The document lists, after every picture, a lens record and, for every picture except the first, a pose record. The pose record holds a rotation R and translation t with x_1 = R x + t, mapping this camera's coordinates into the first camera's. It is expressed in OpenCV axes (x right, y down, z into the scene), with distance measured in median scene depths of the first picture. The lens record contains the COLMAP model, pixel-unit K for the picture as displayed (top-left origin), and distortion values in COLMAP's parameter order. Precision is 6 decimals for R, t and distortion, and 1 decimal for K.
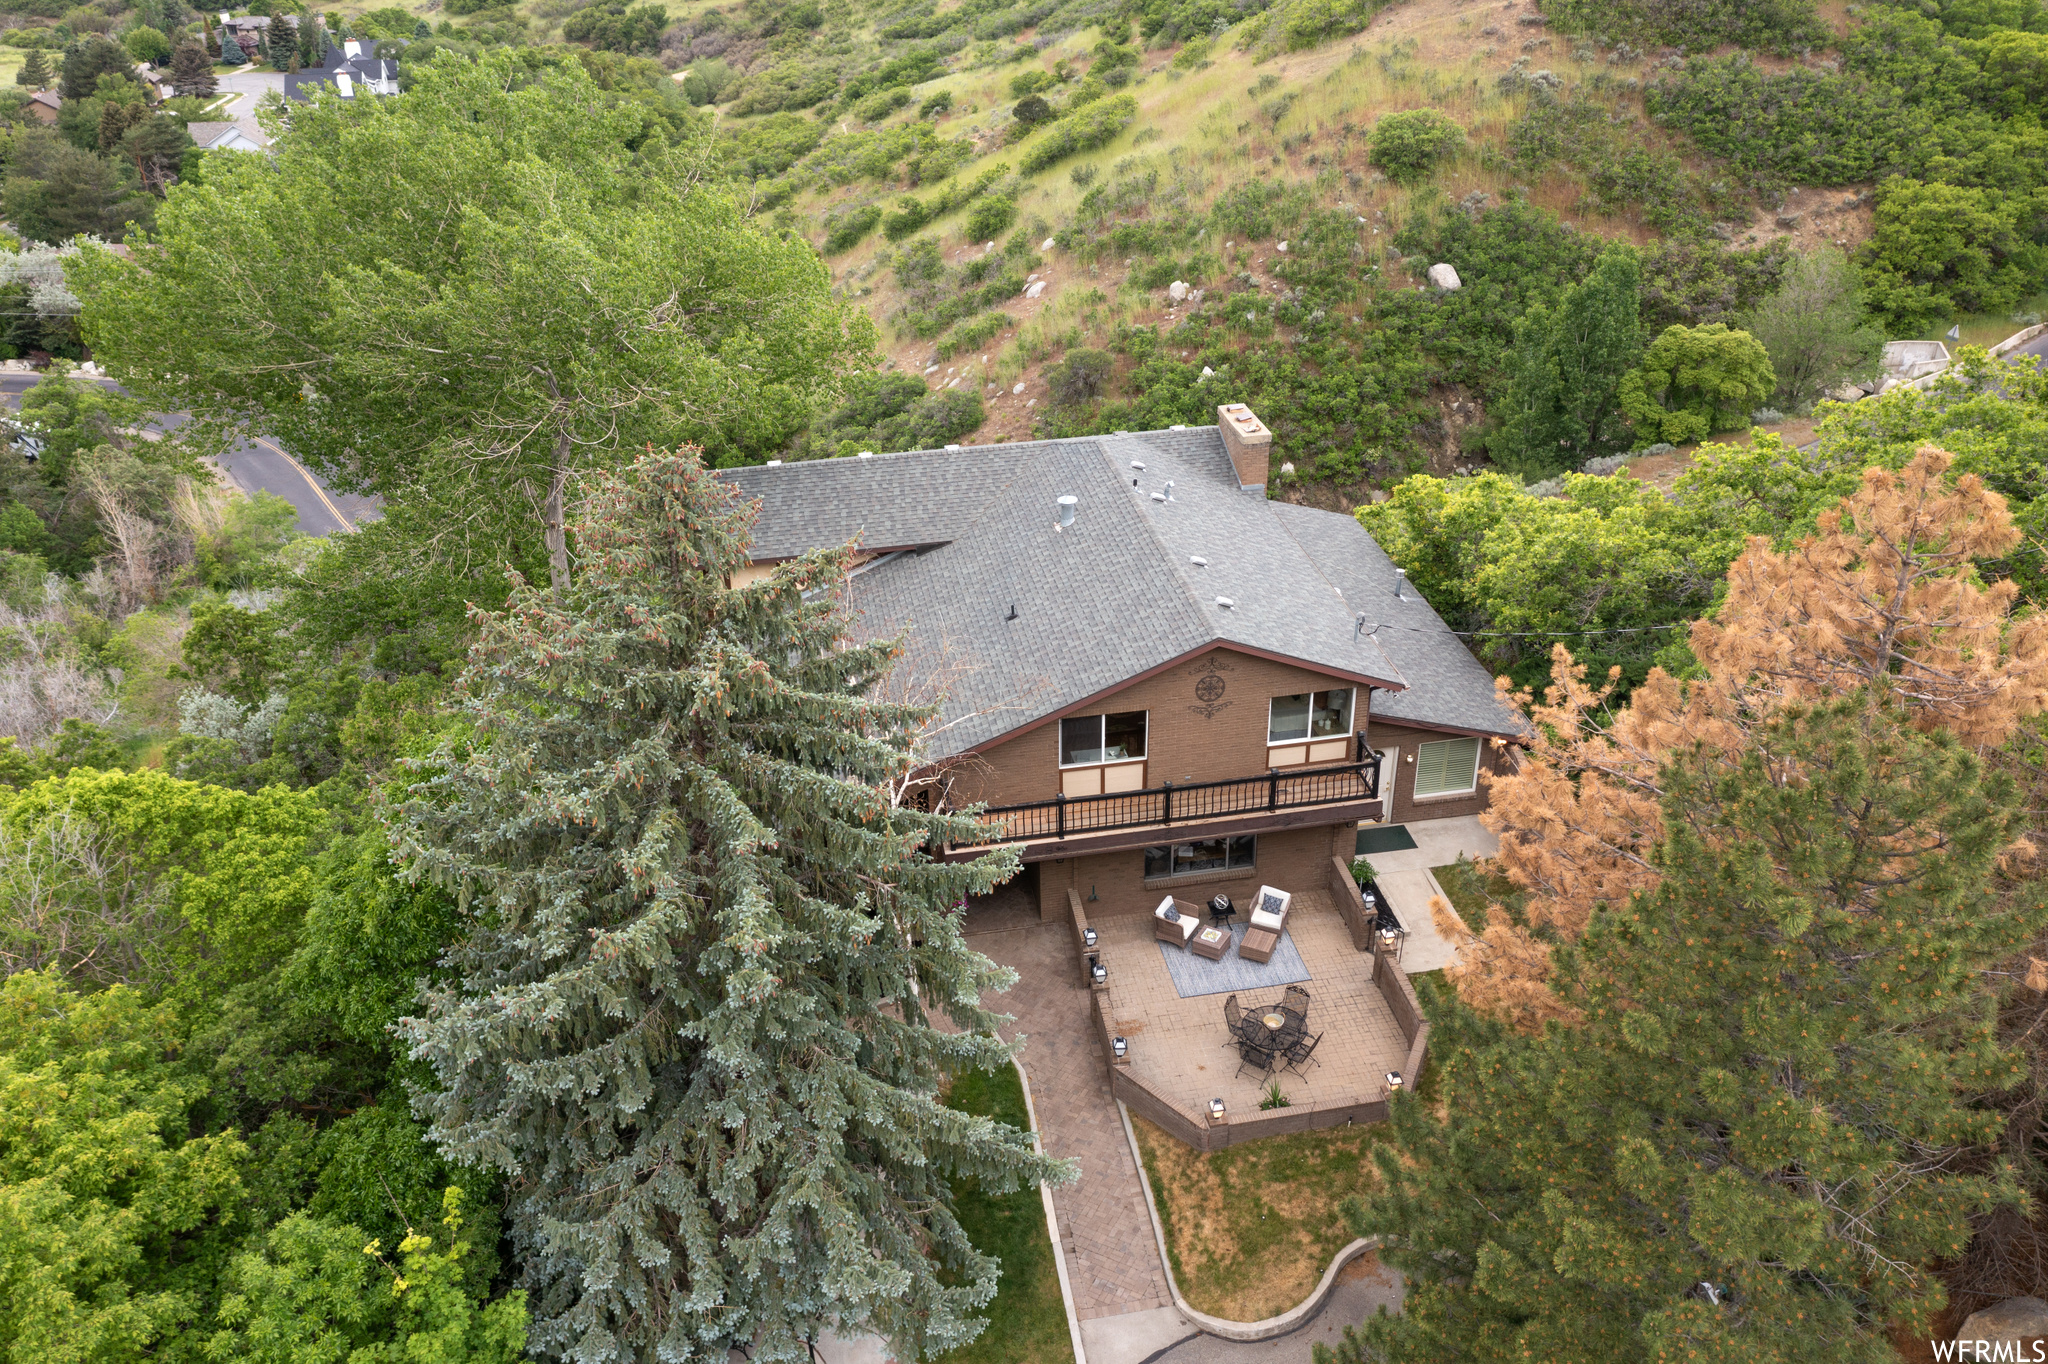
lens RADIAL K [[1628.7, 0, 1030.3], [0, 1628.7, 681.8], [0, 0, 1]] dist [-0.000923, -0.003745]
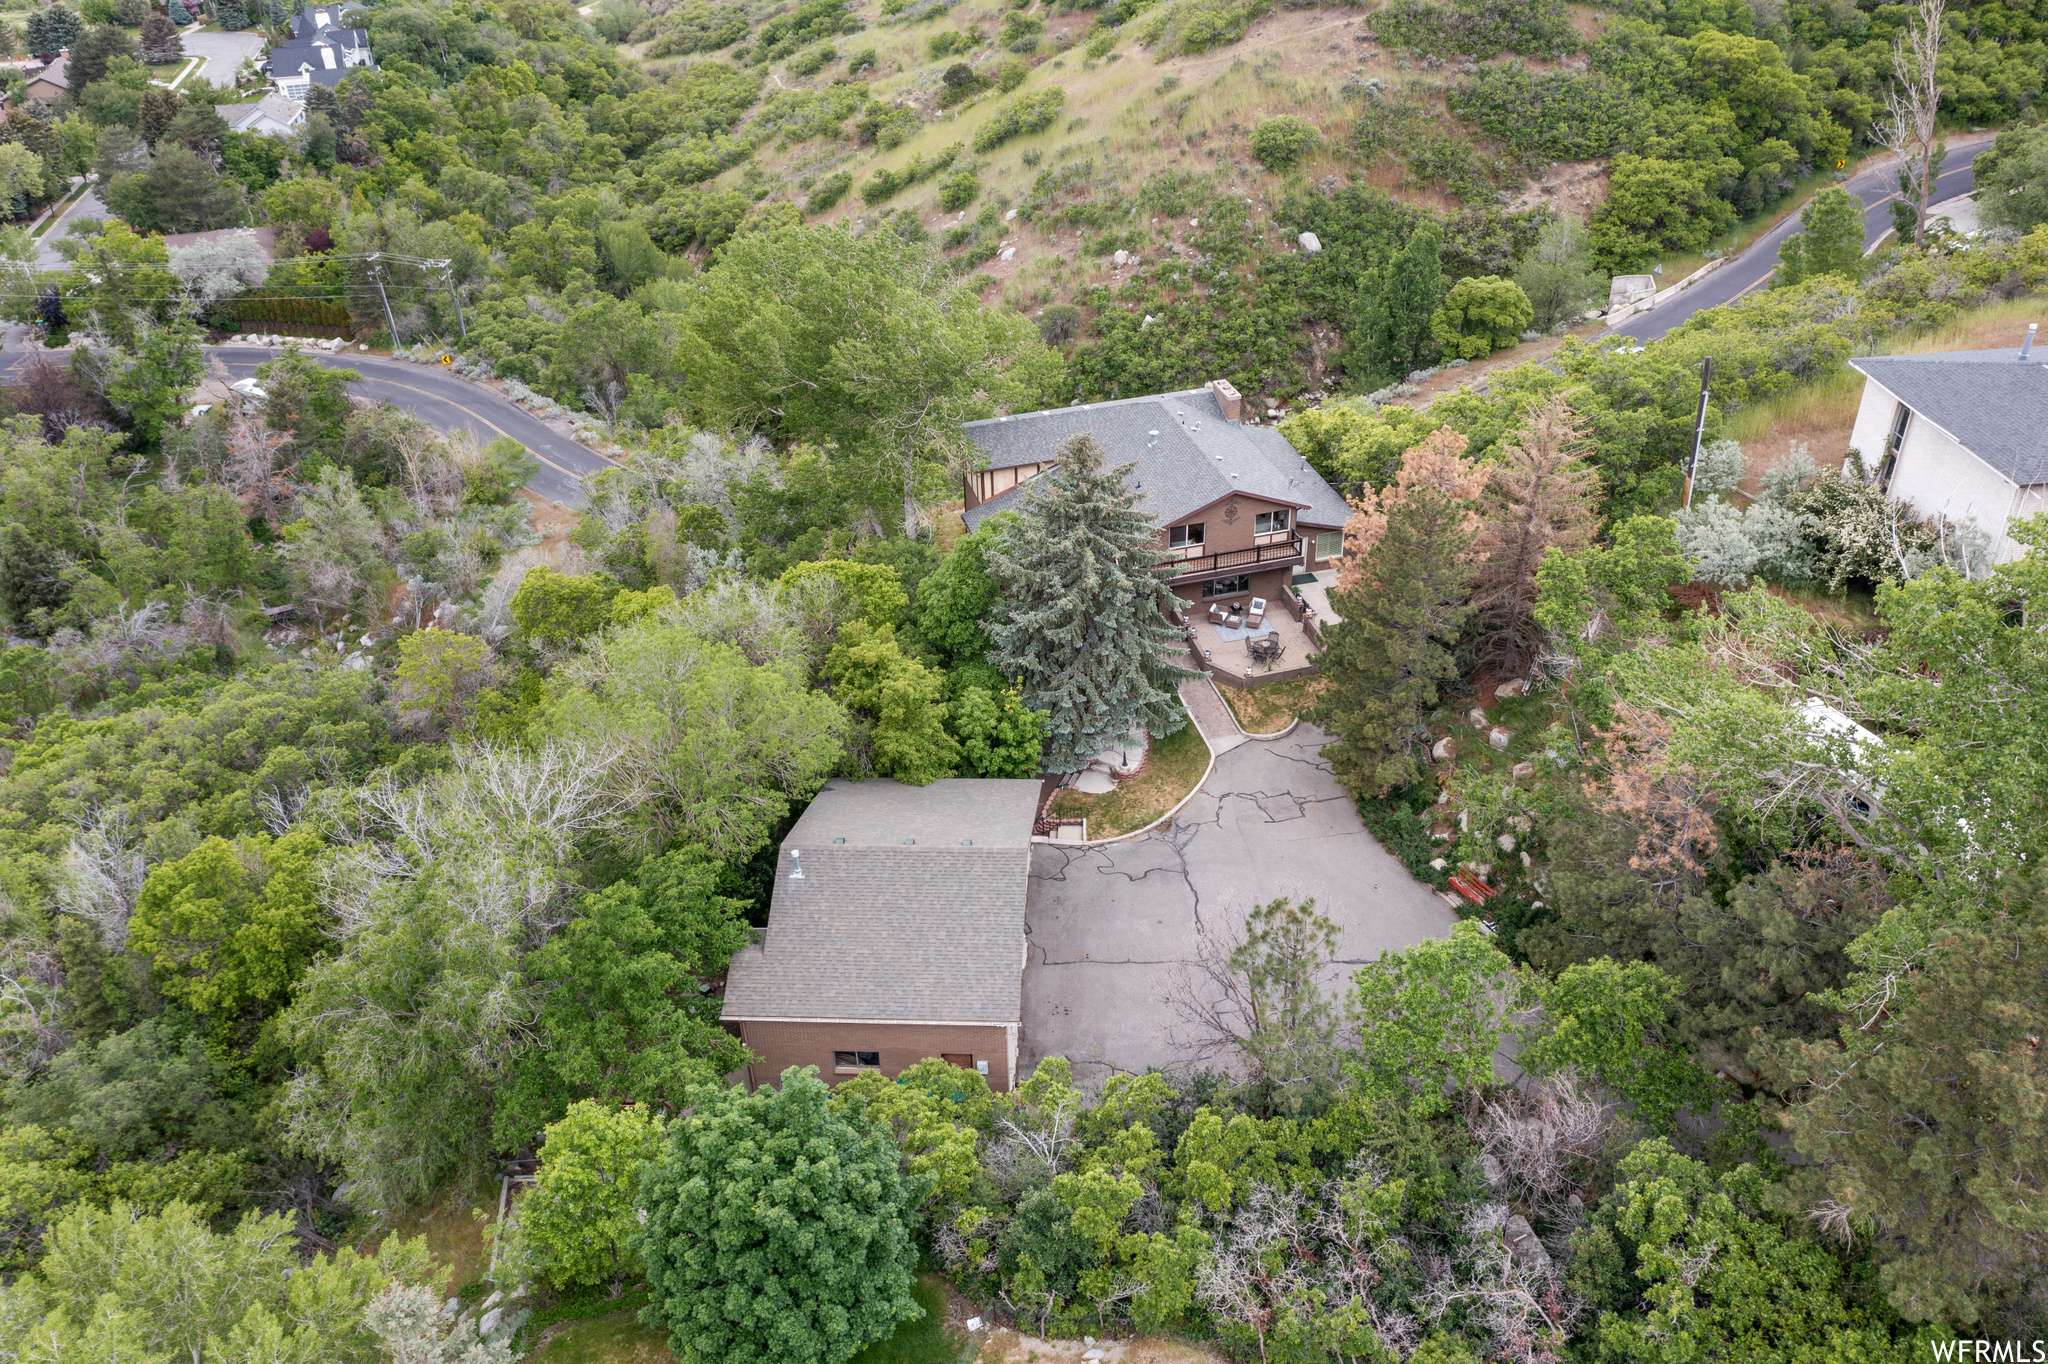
lens RADIAL K [[1625.9, 0, 1025.8], [0, 1625.9, 669.1], [0, 0, 1]] dist [-0.000802, 0.006994]
pose [[0.995980, -0.056286, 0.069678, -0.107937], [0.052096, 0.996804, 0.060555, 0.021663], [-0.072864, -0.056682, 0.995730, -0.399490]]
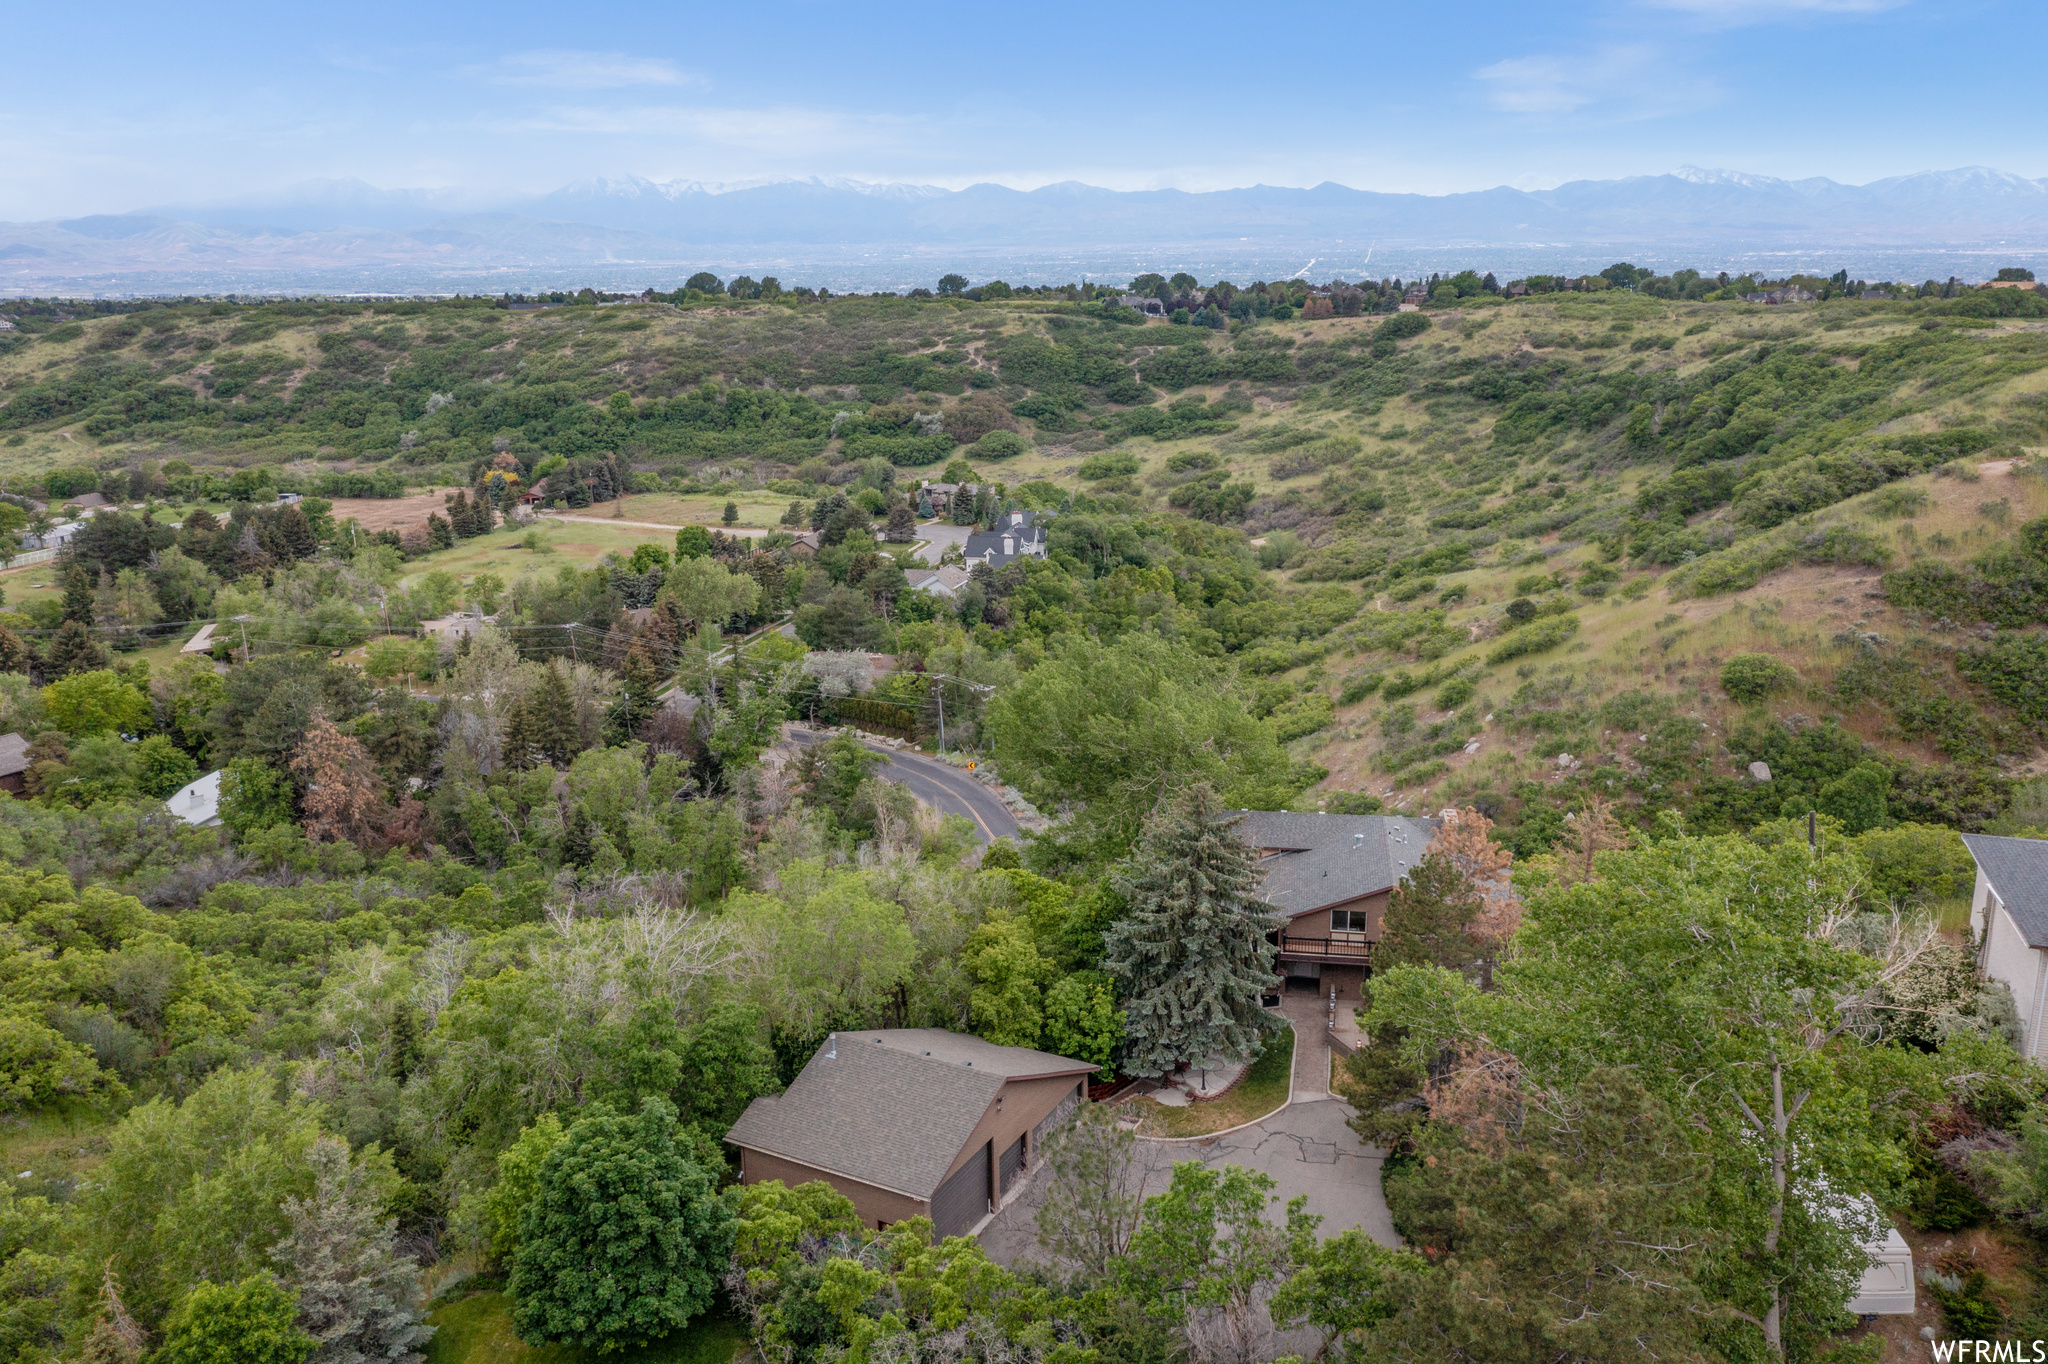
lens RADIAL K [[1625.9, 0, 1025.8], [0, 1625.9, 669.1], [0, 0, 1]] dist [-0.000802, 0.006994]
pose [[0.939599, 0.091913, -0.329706, 0.112105], [-0.175081, 0.956776, -0.232222, 0.101236], [0.294110, 0.275921, 0.915077, -0.482801]]
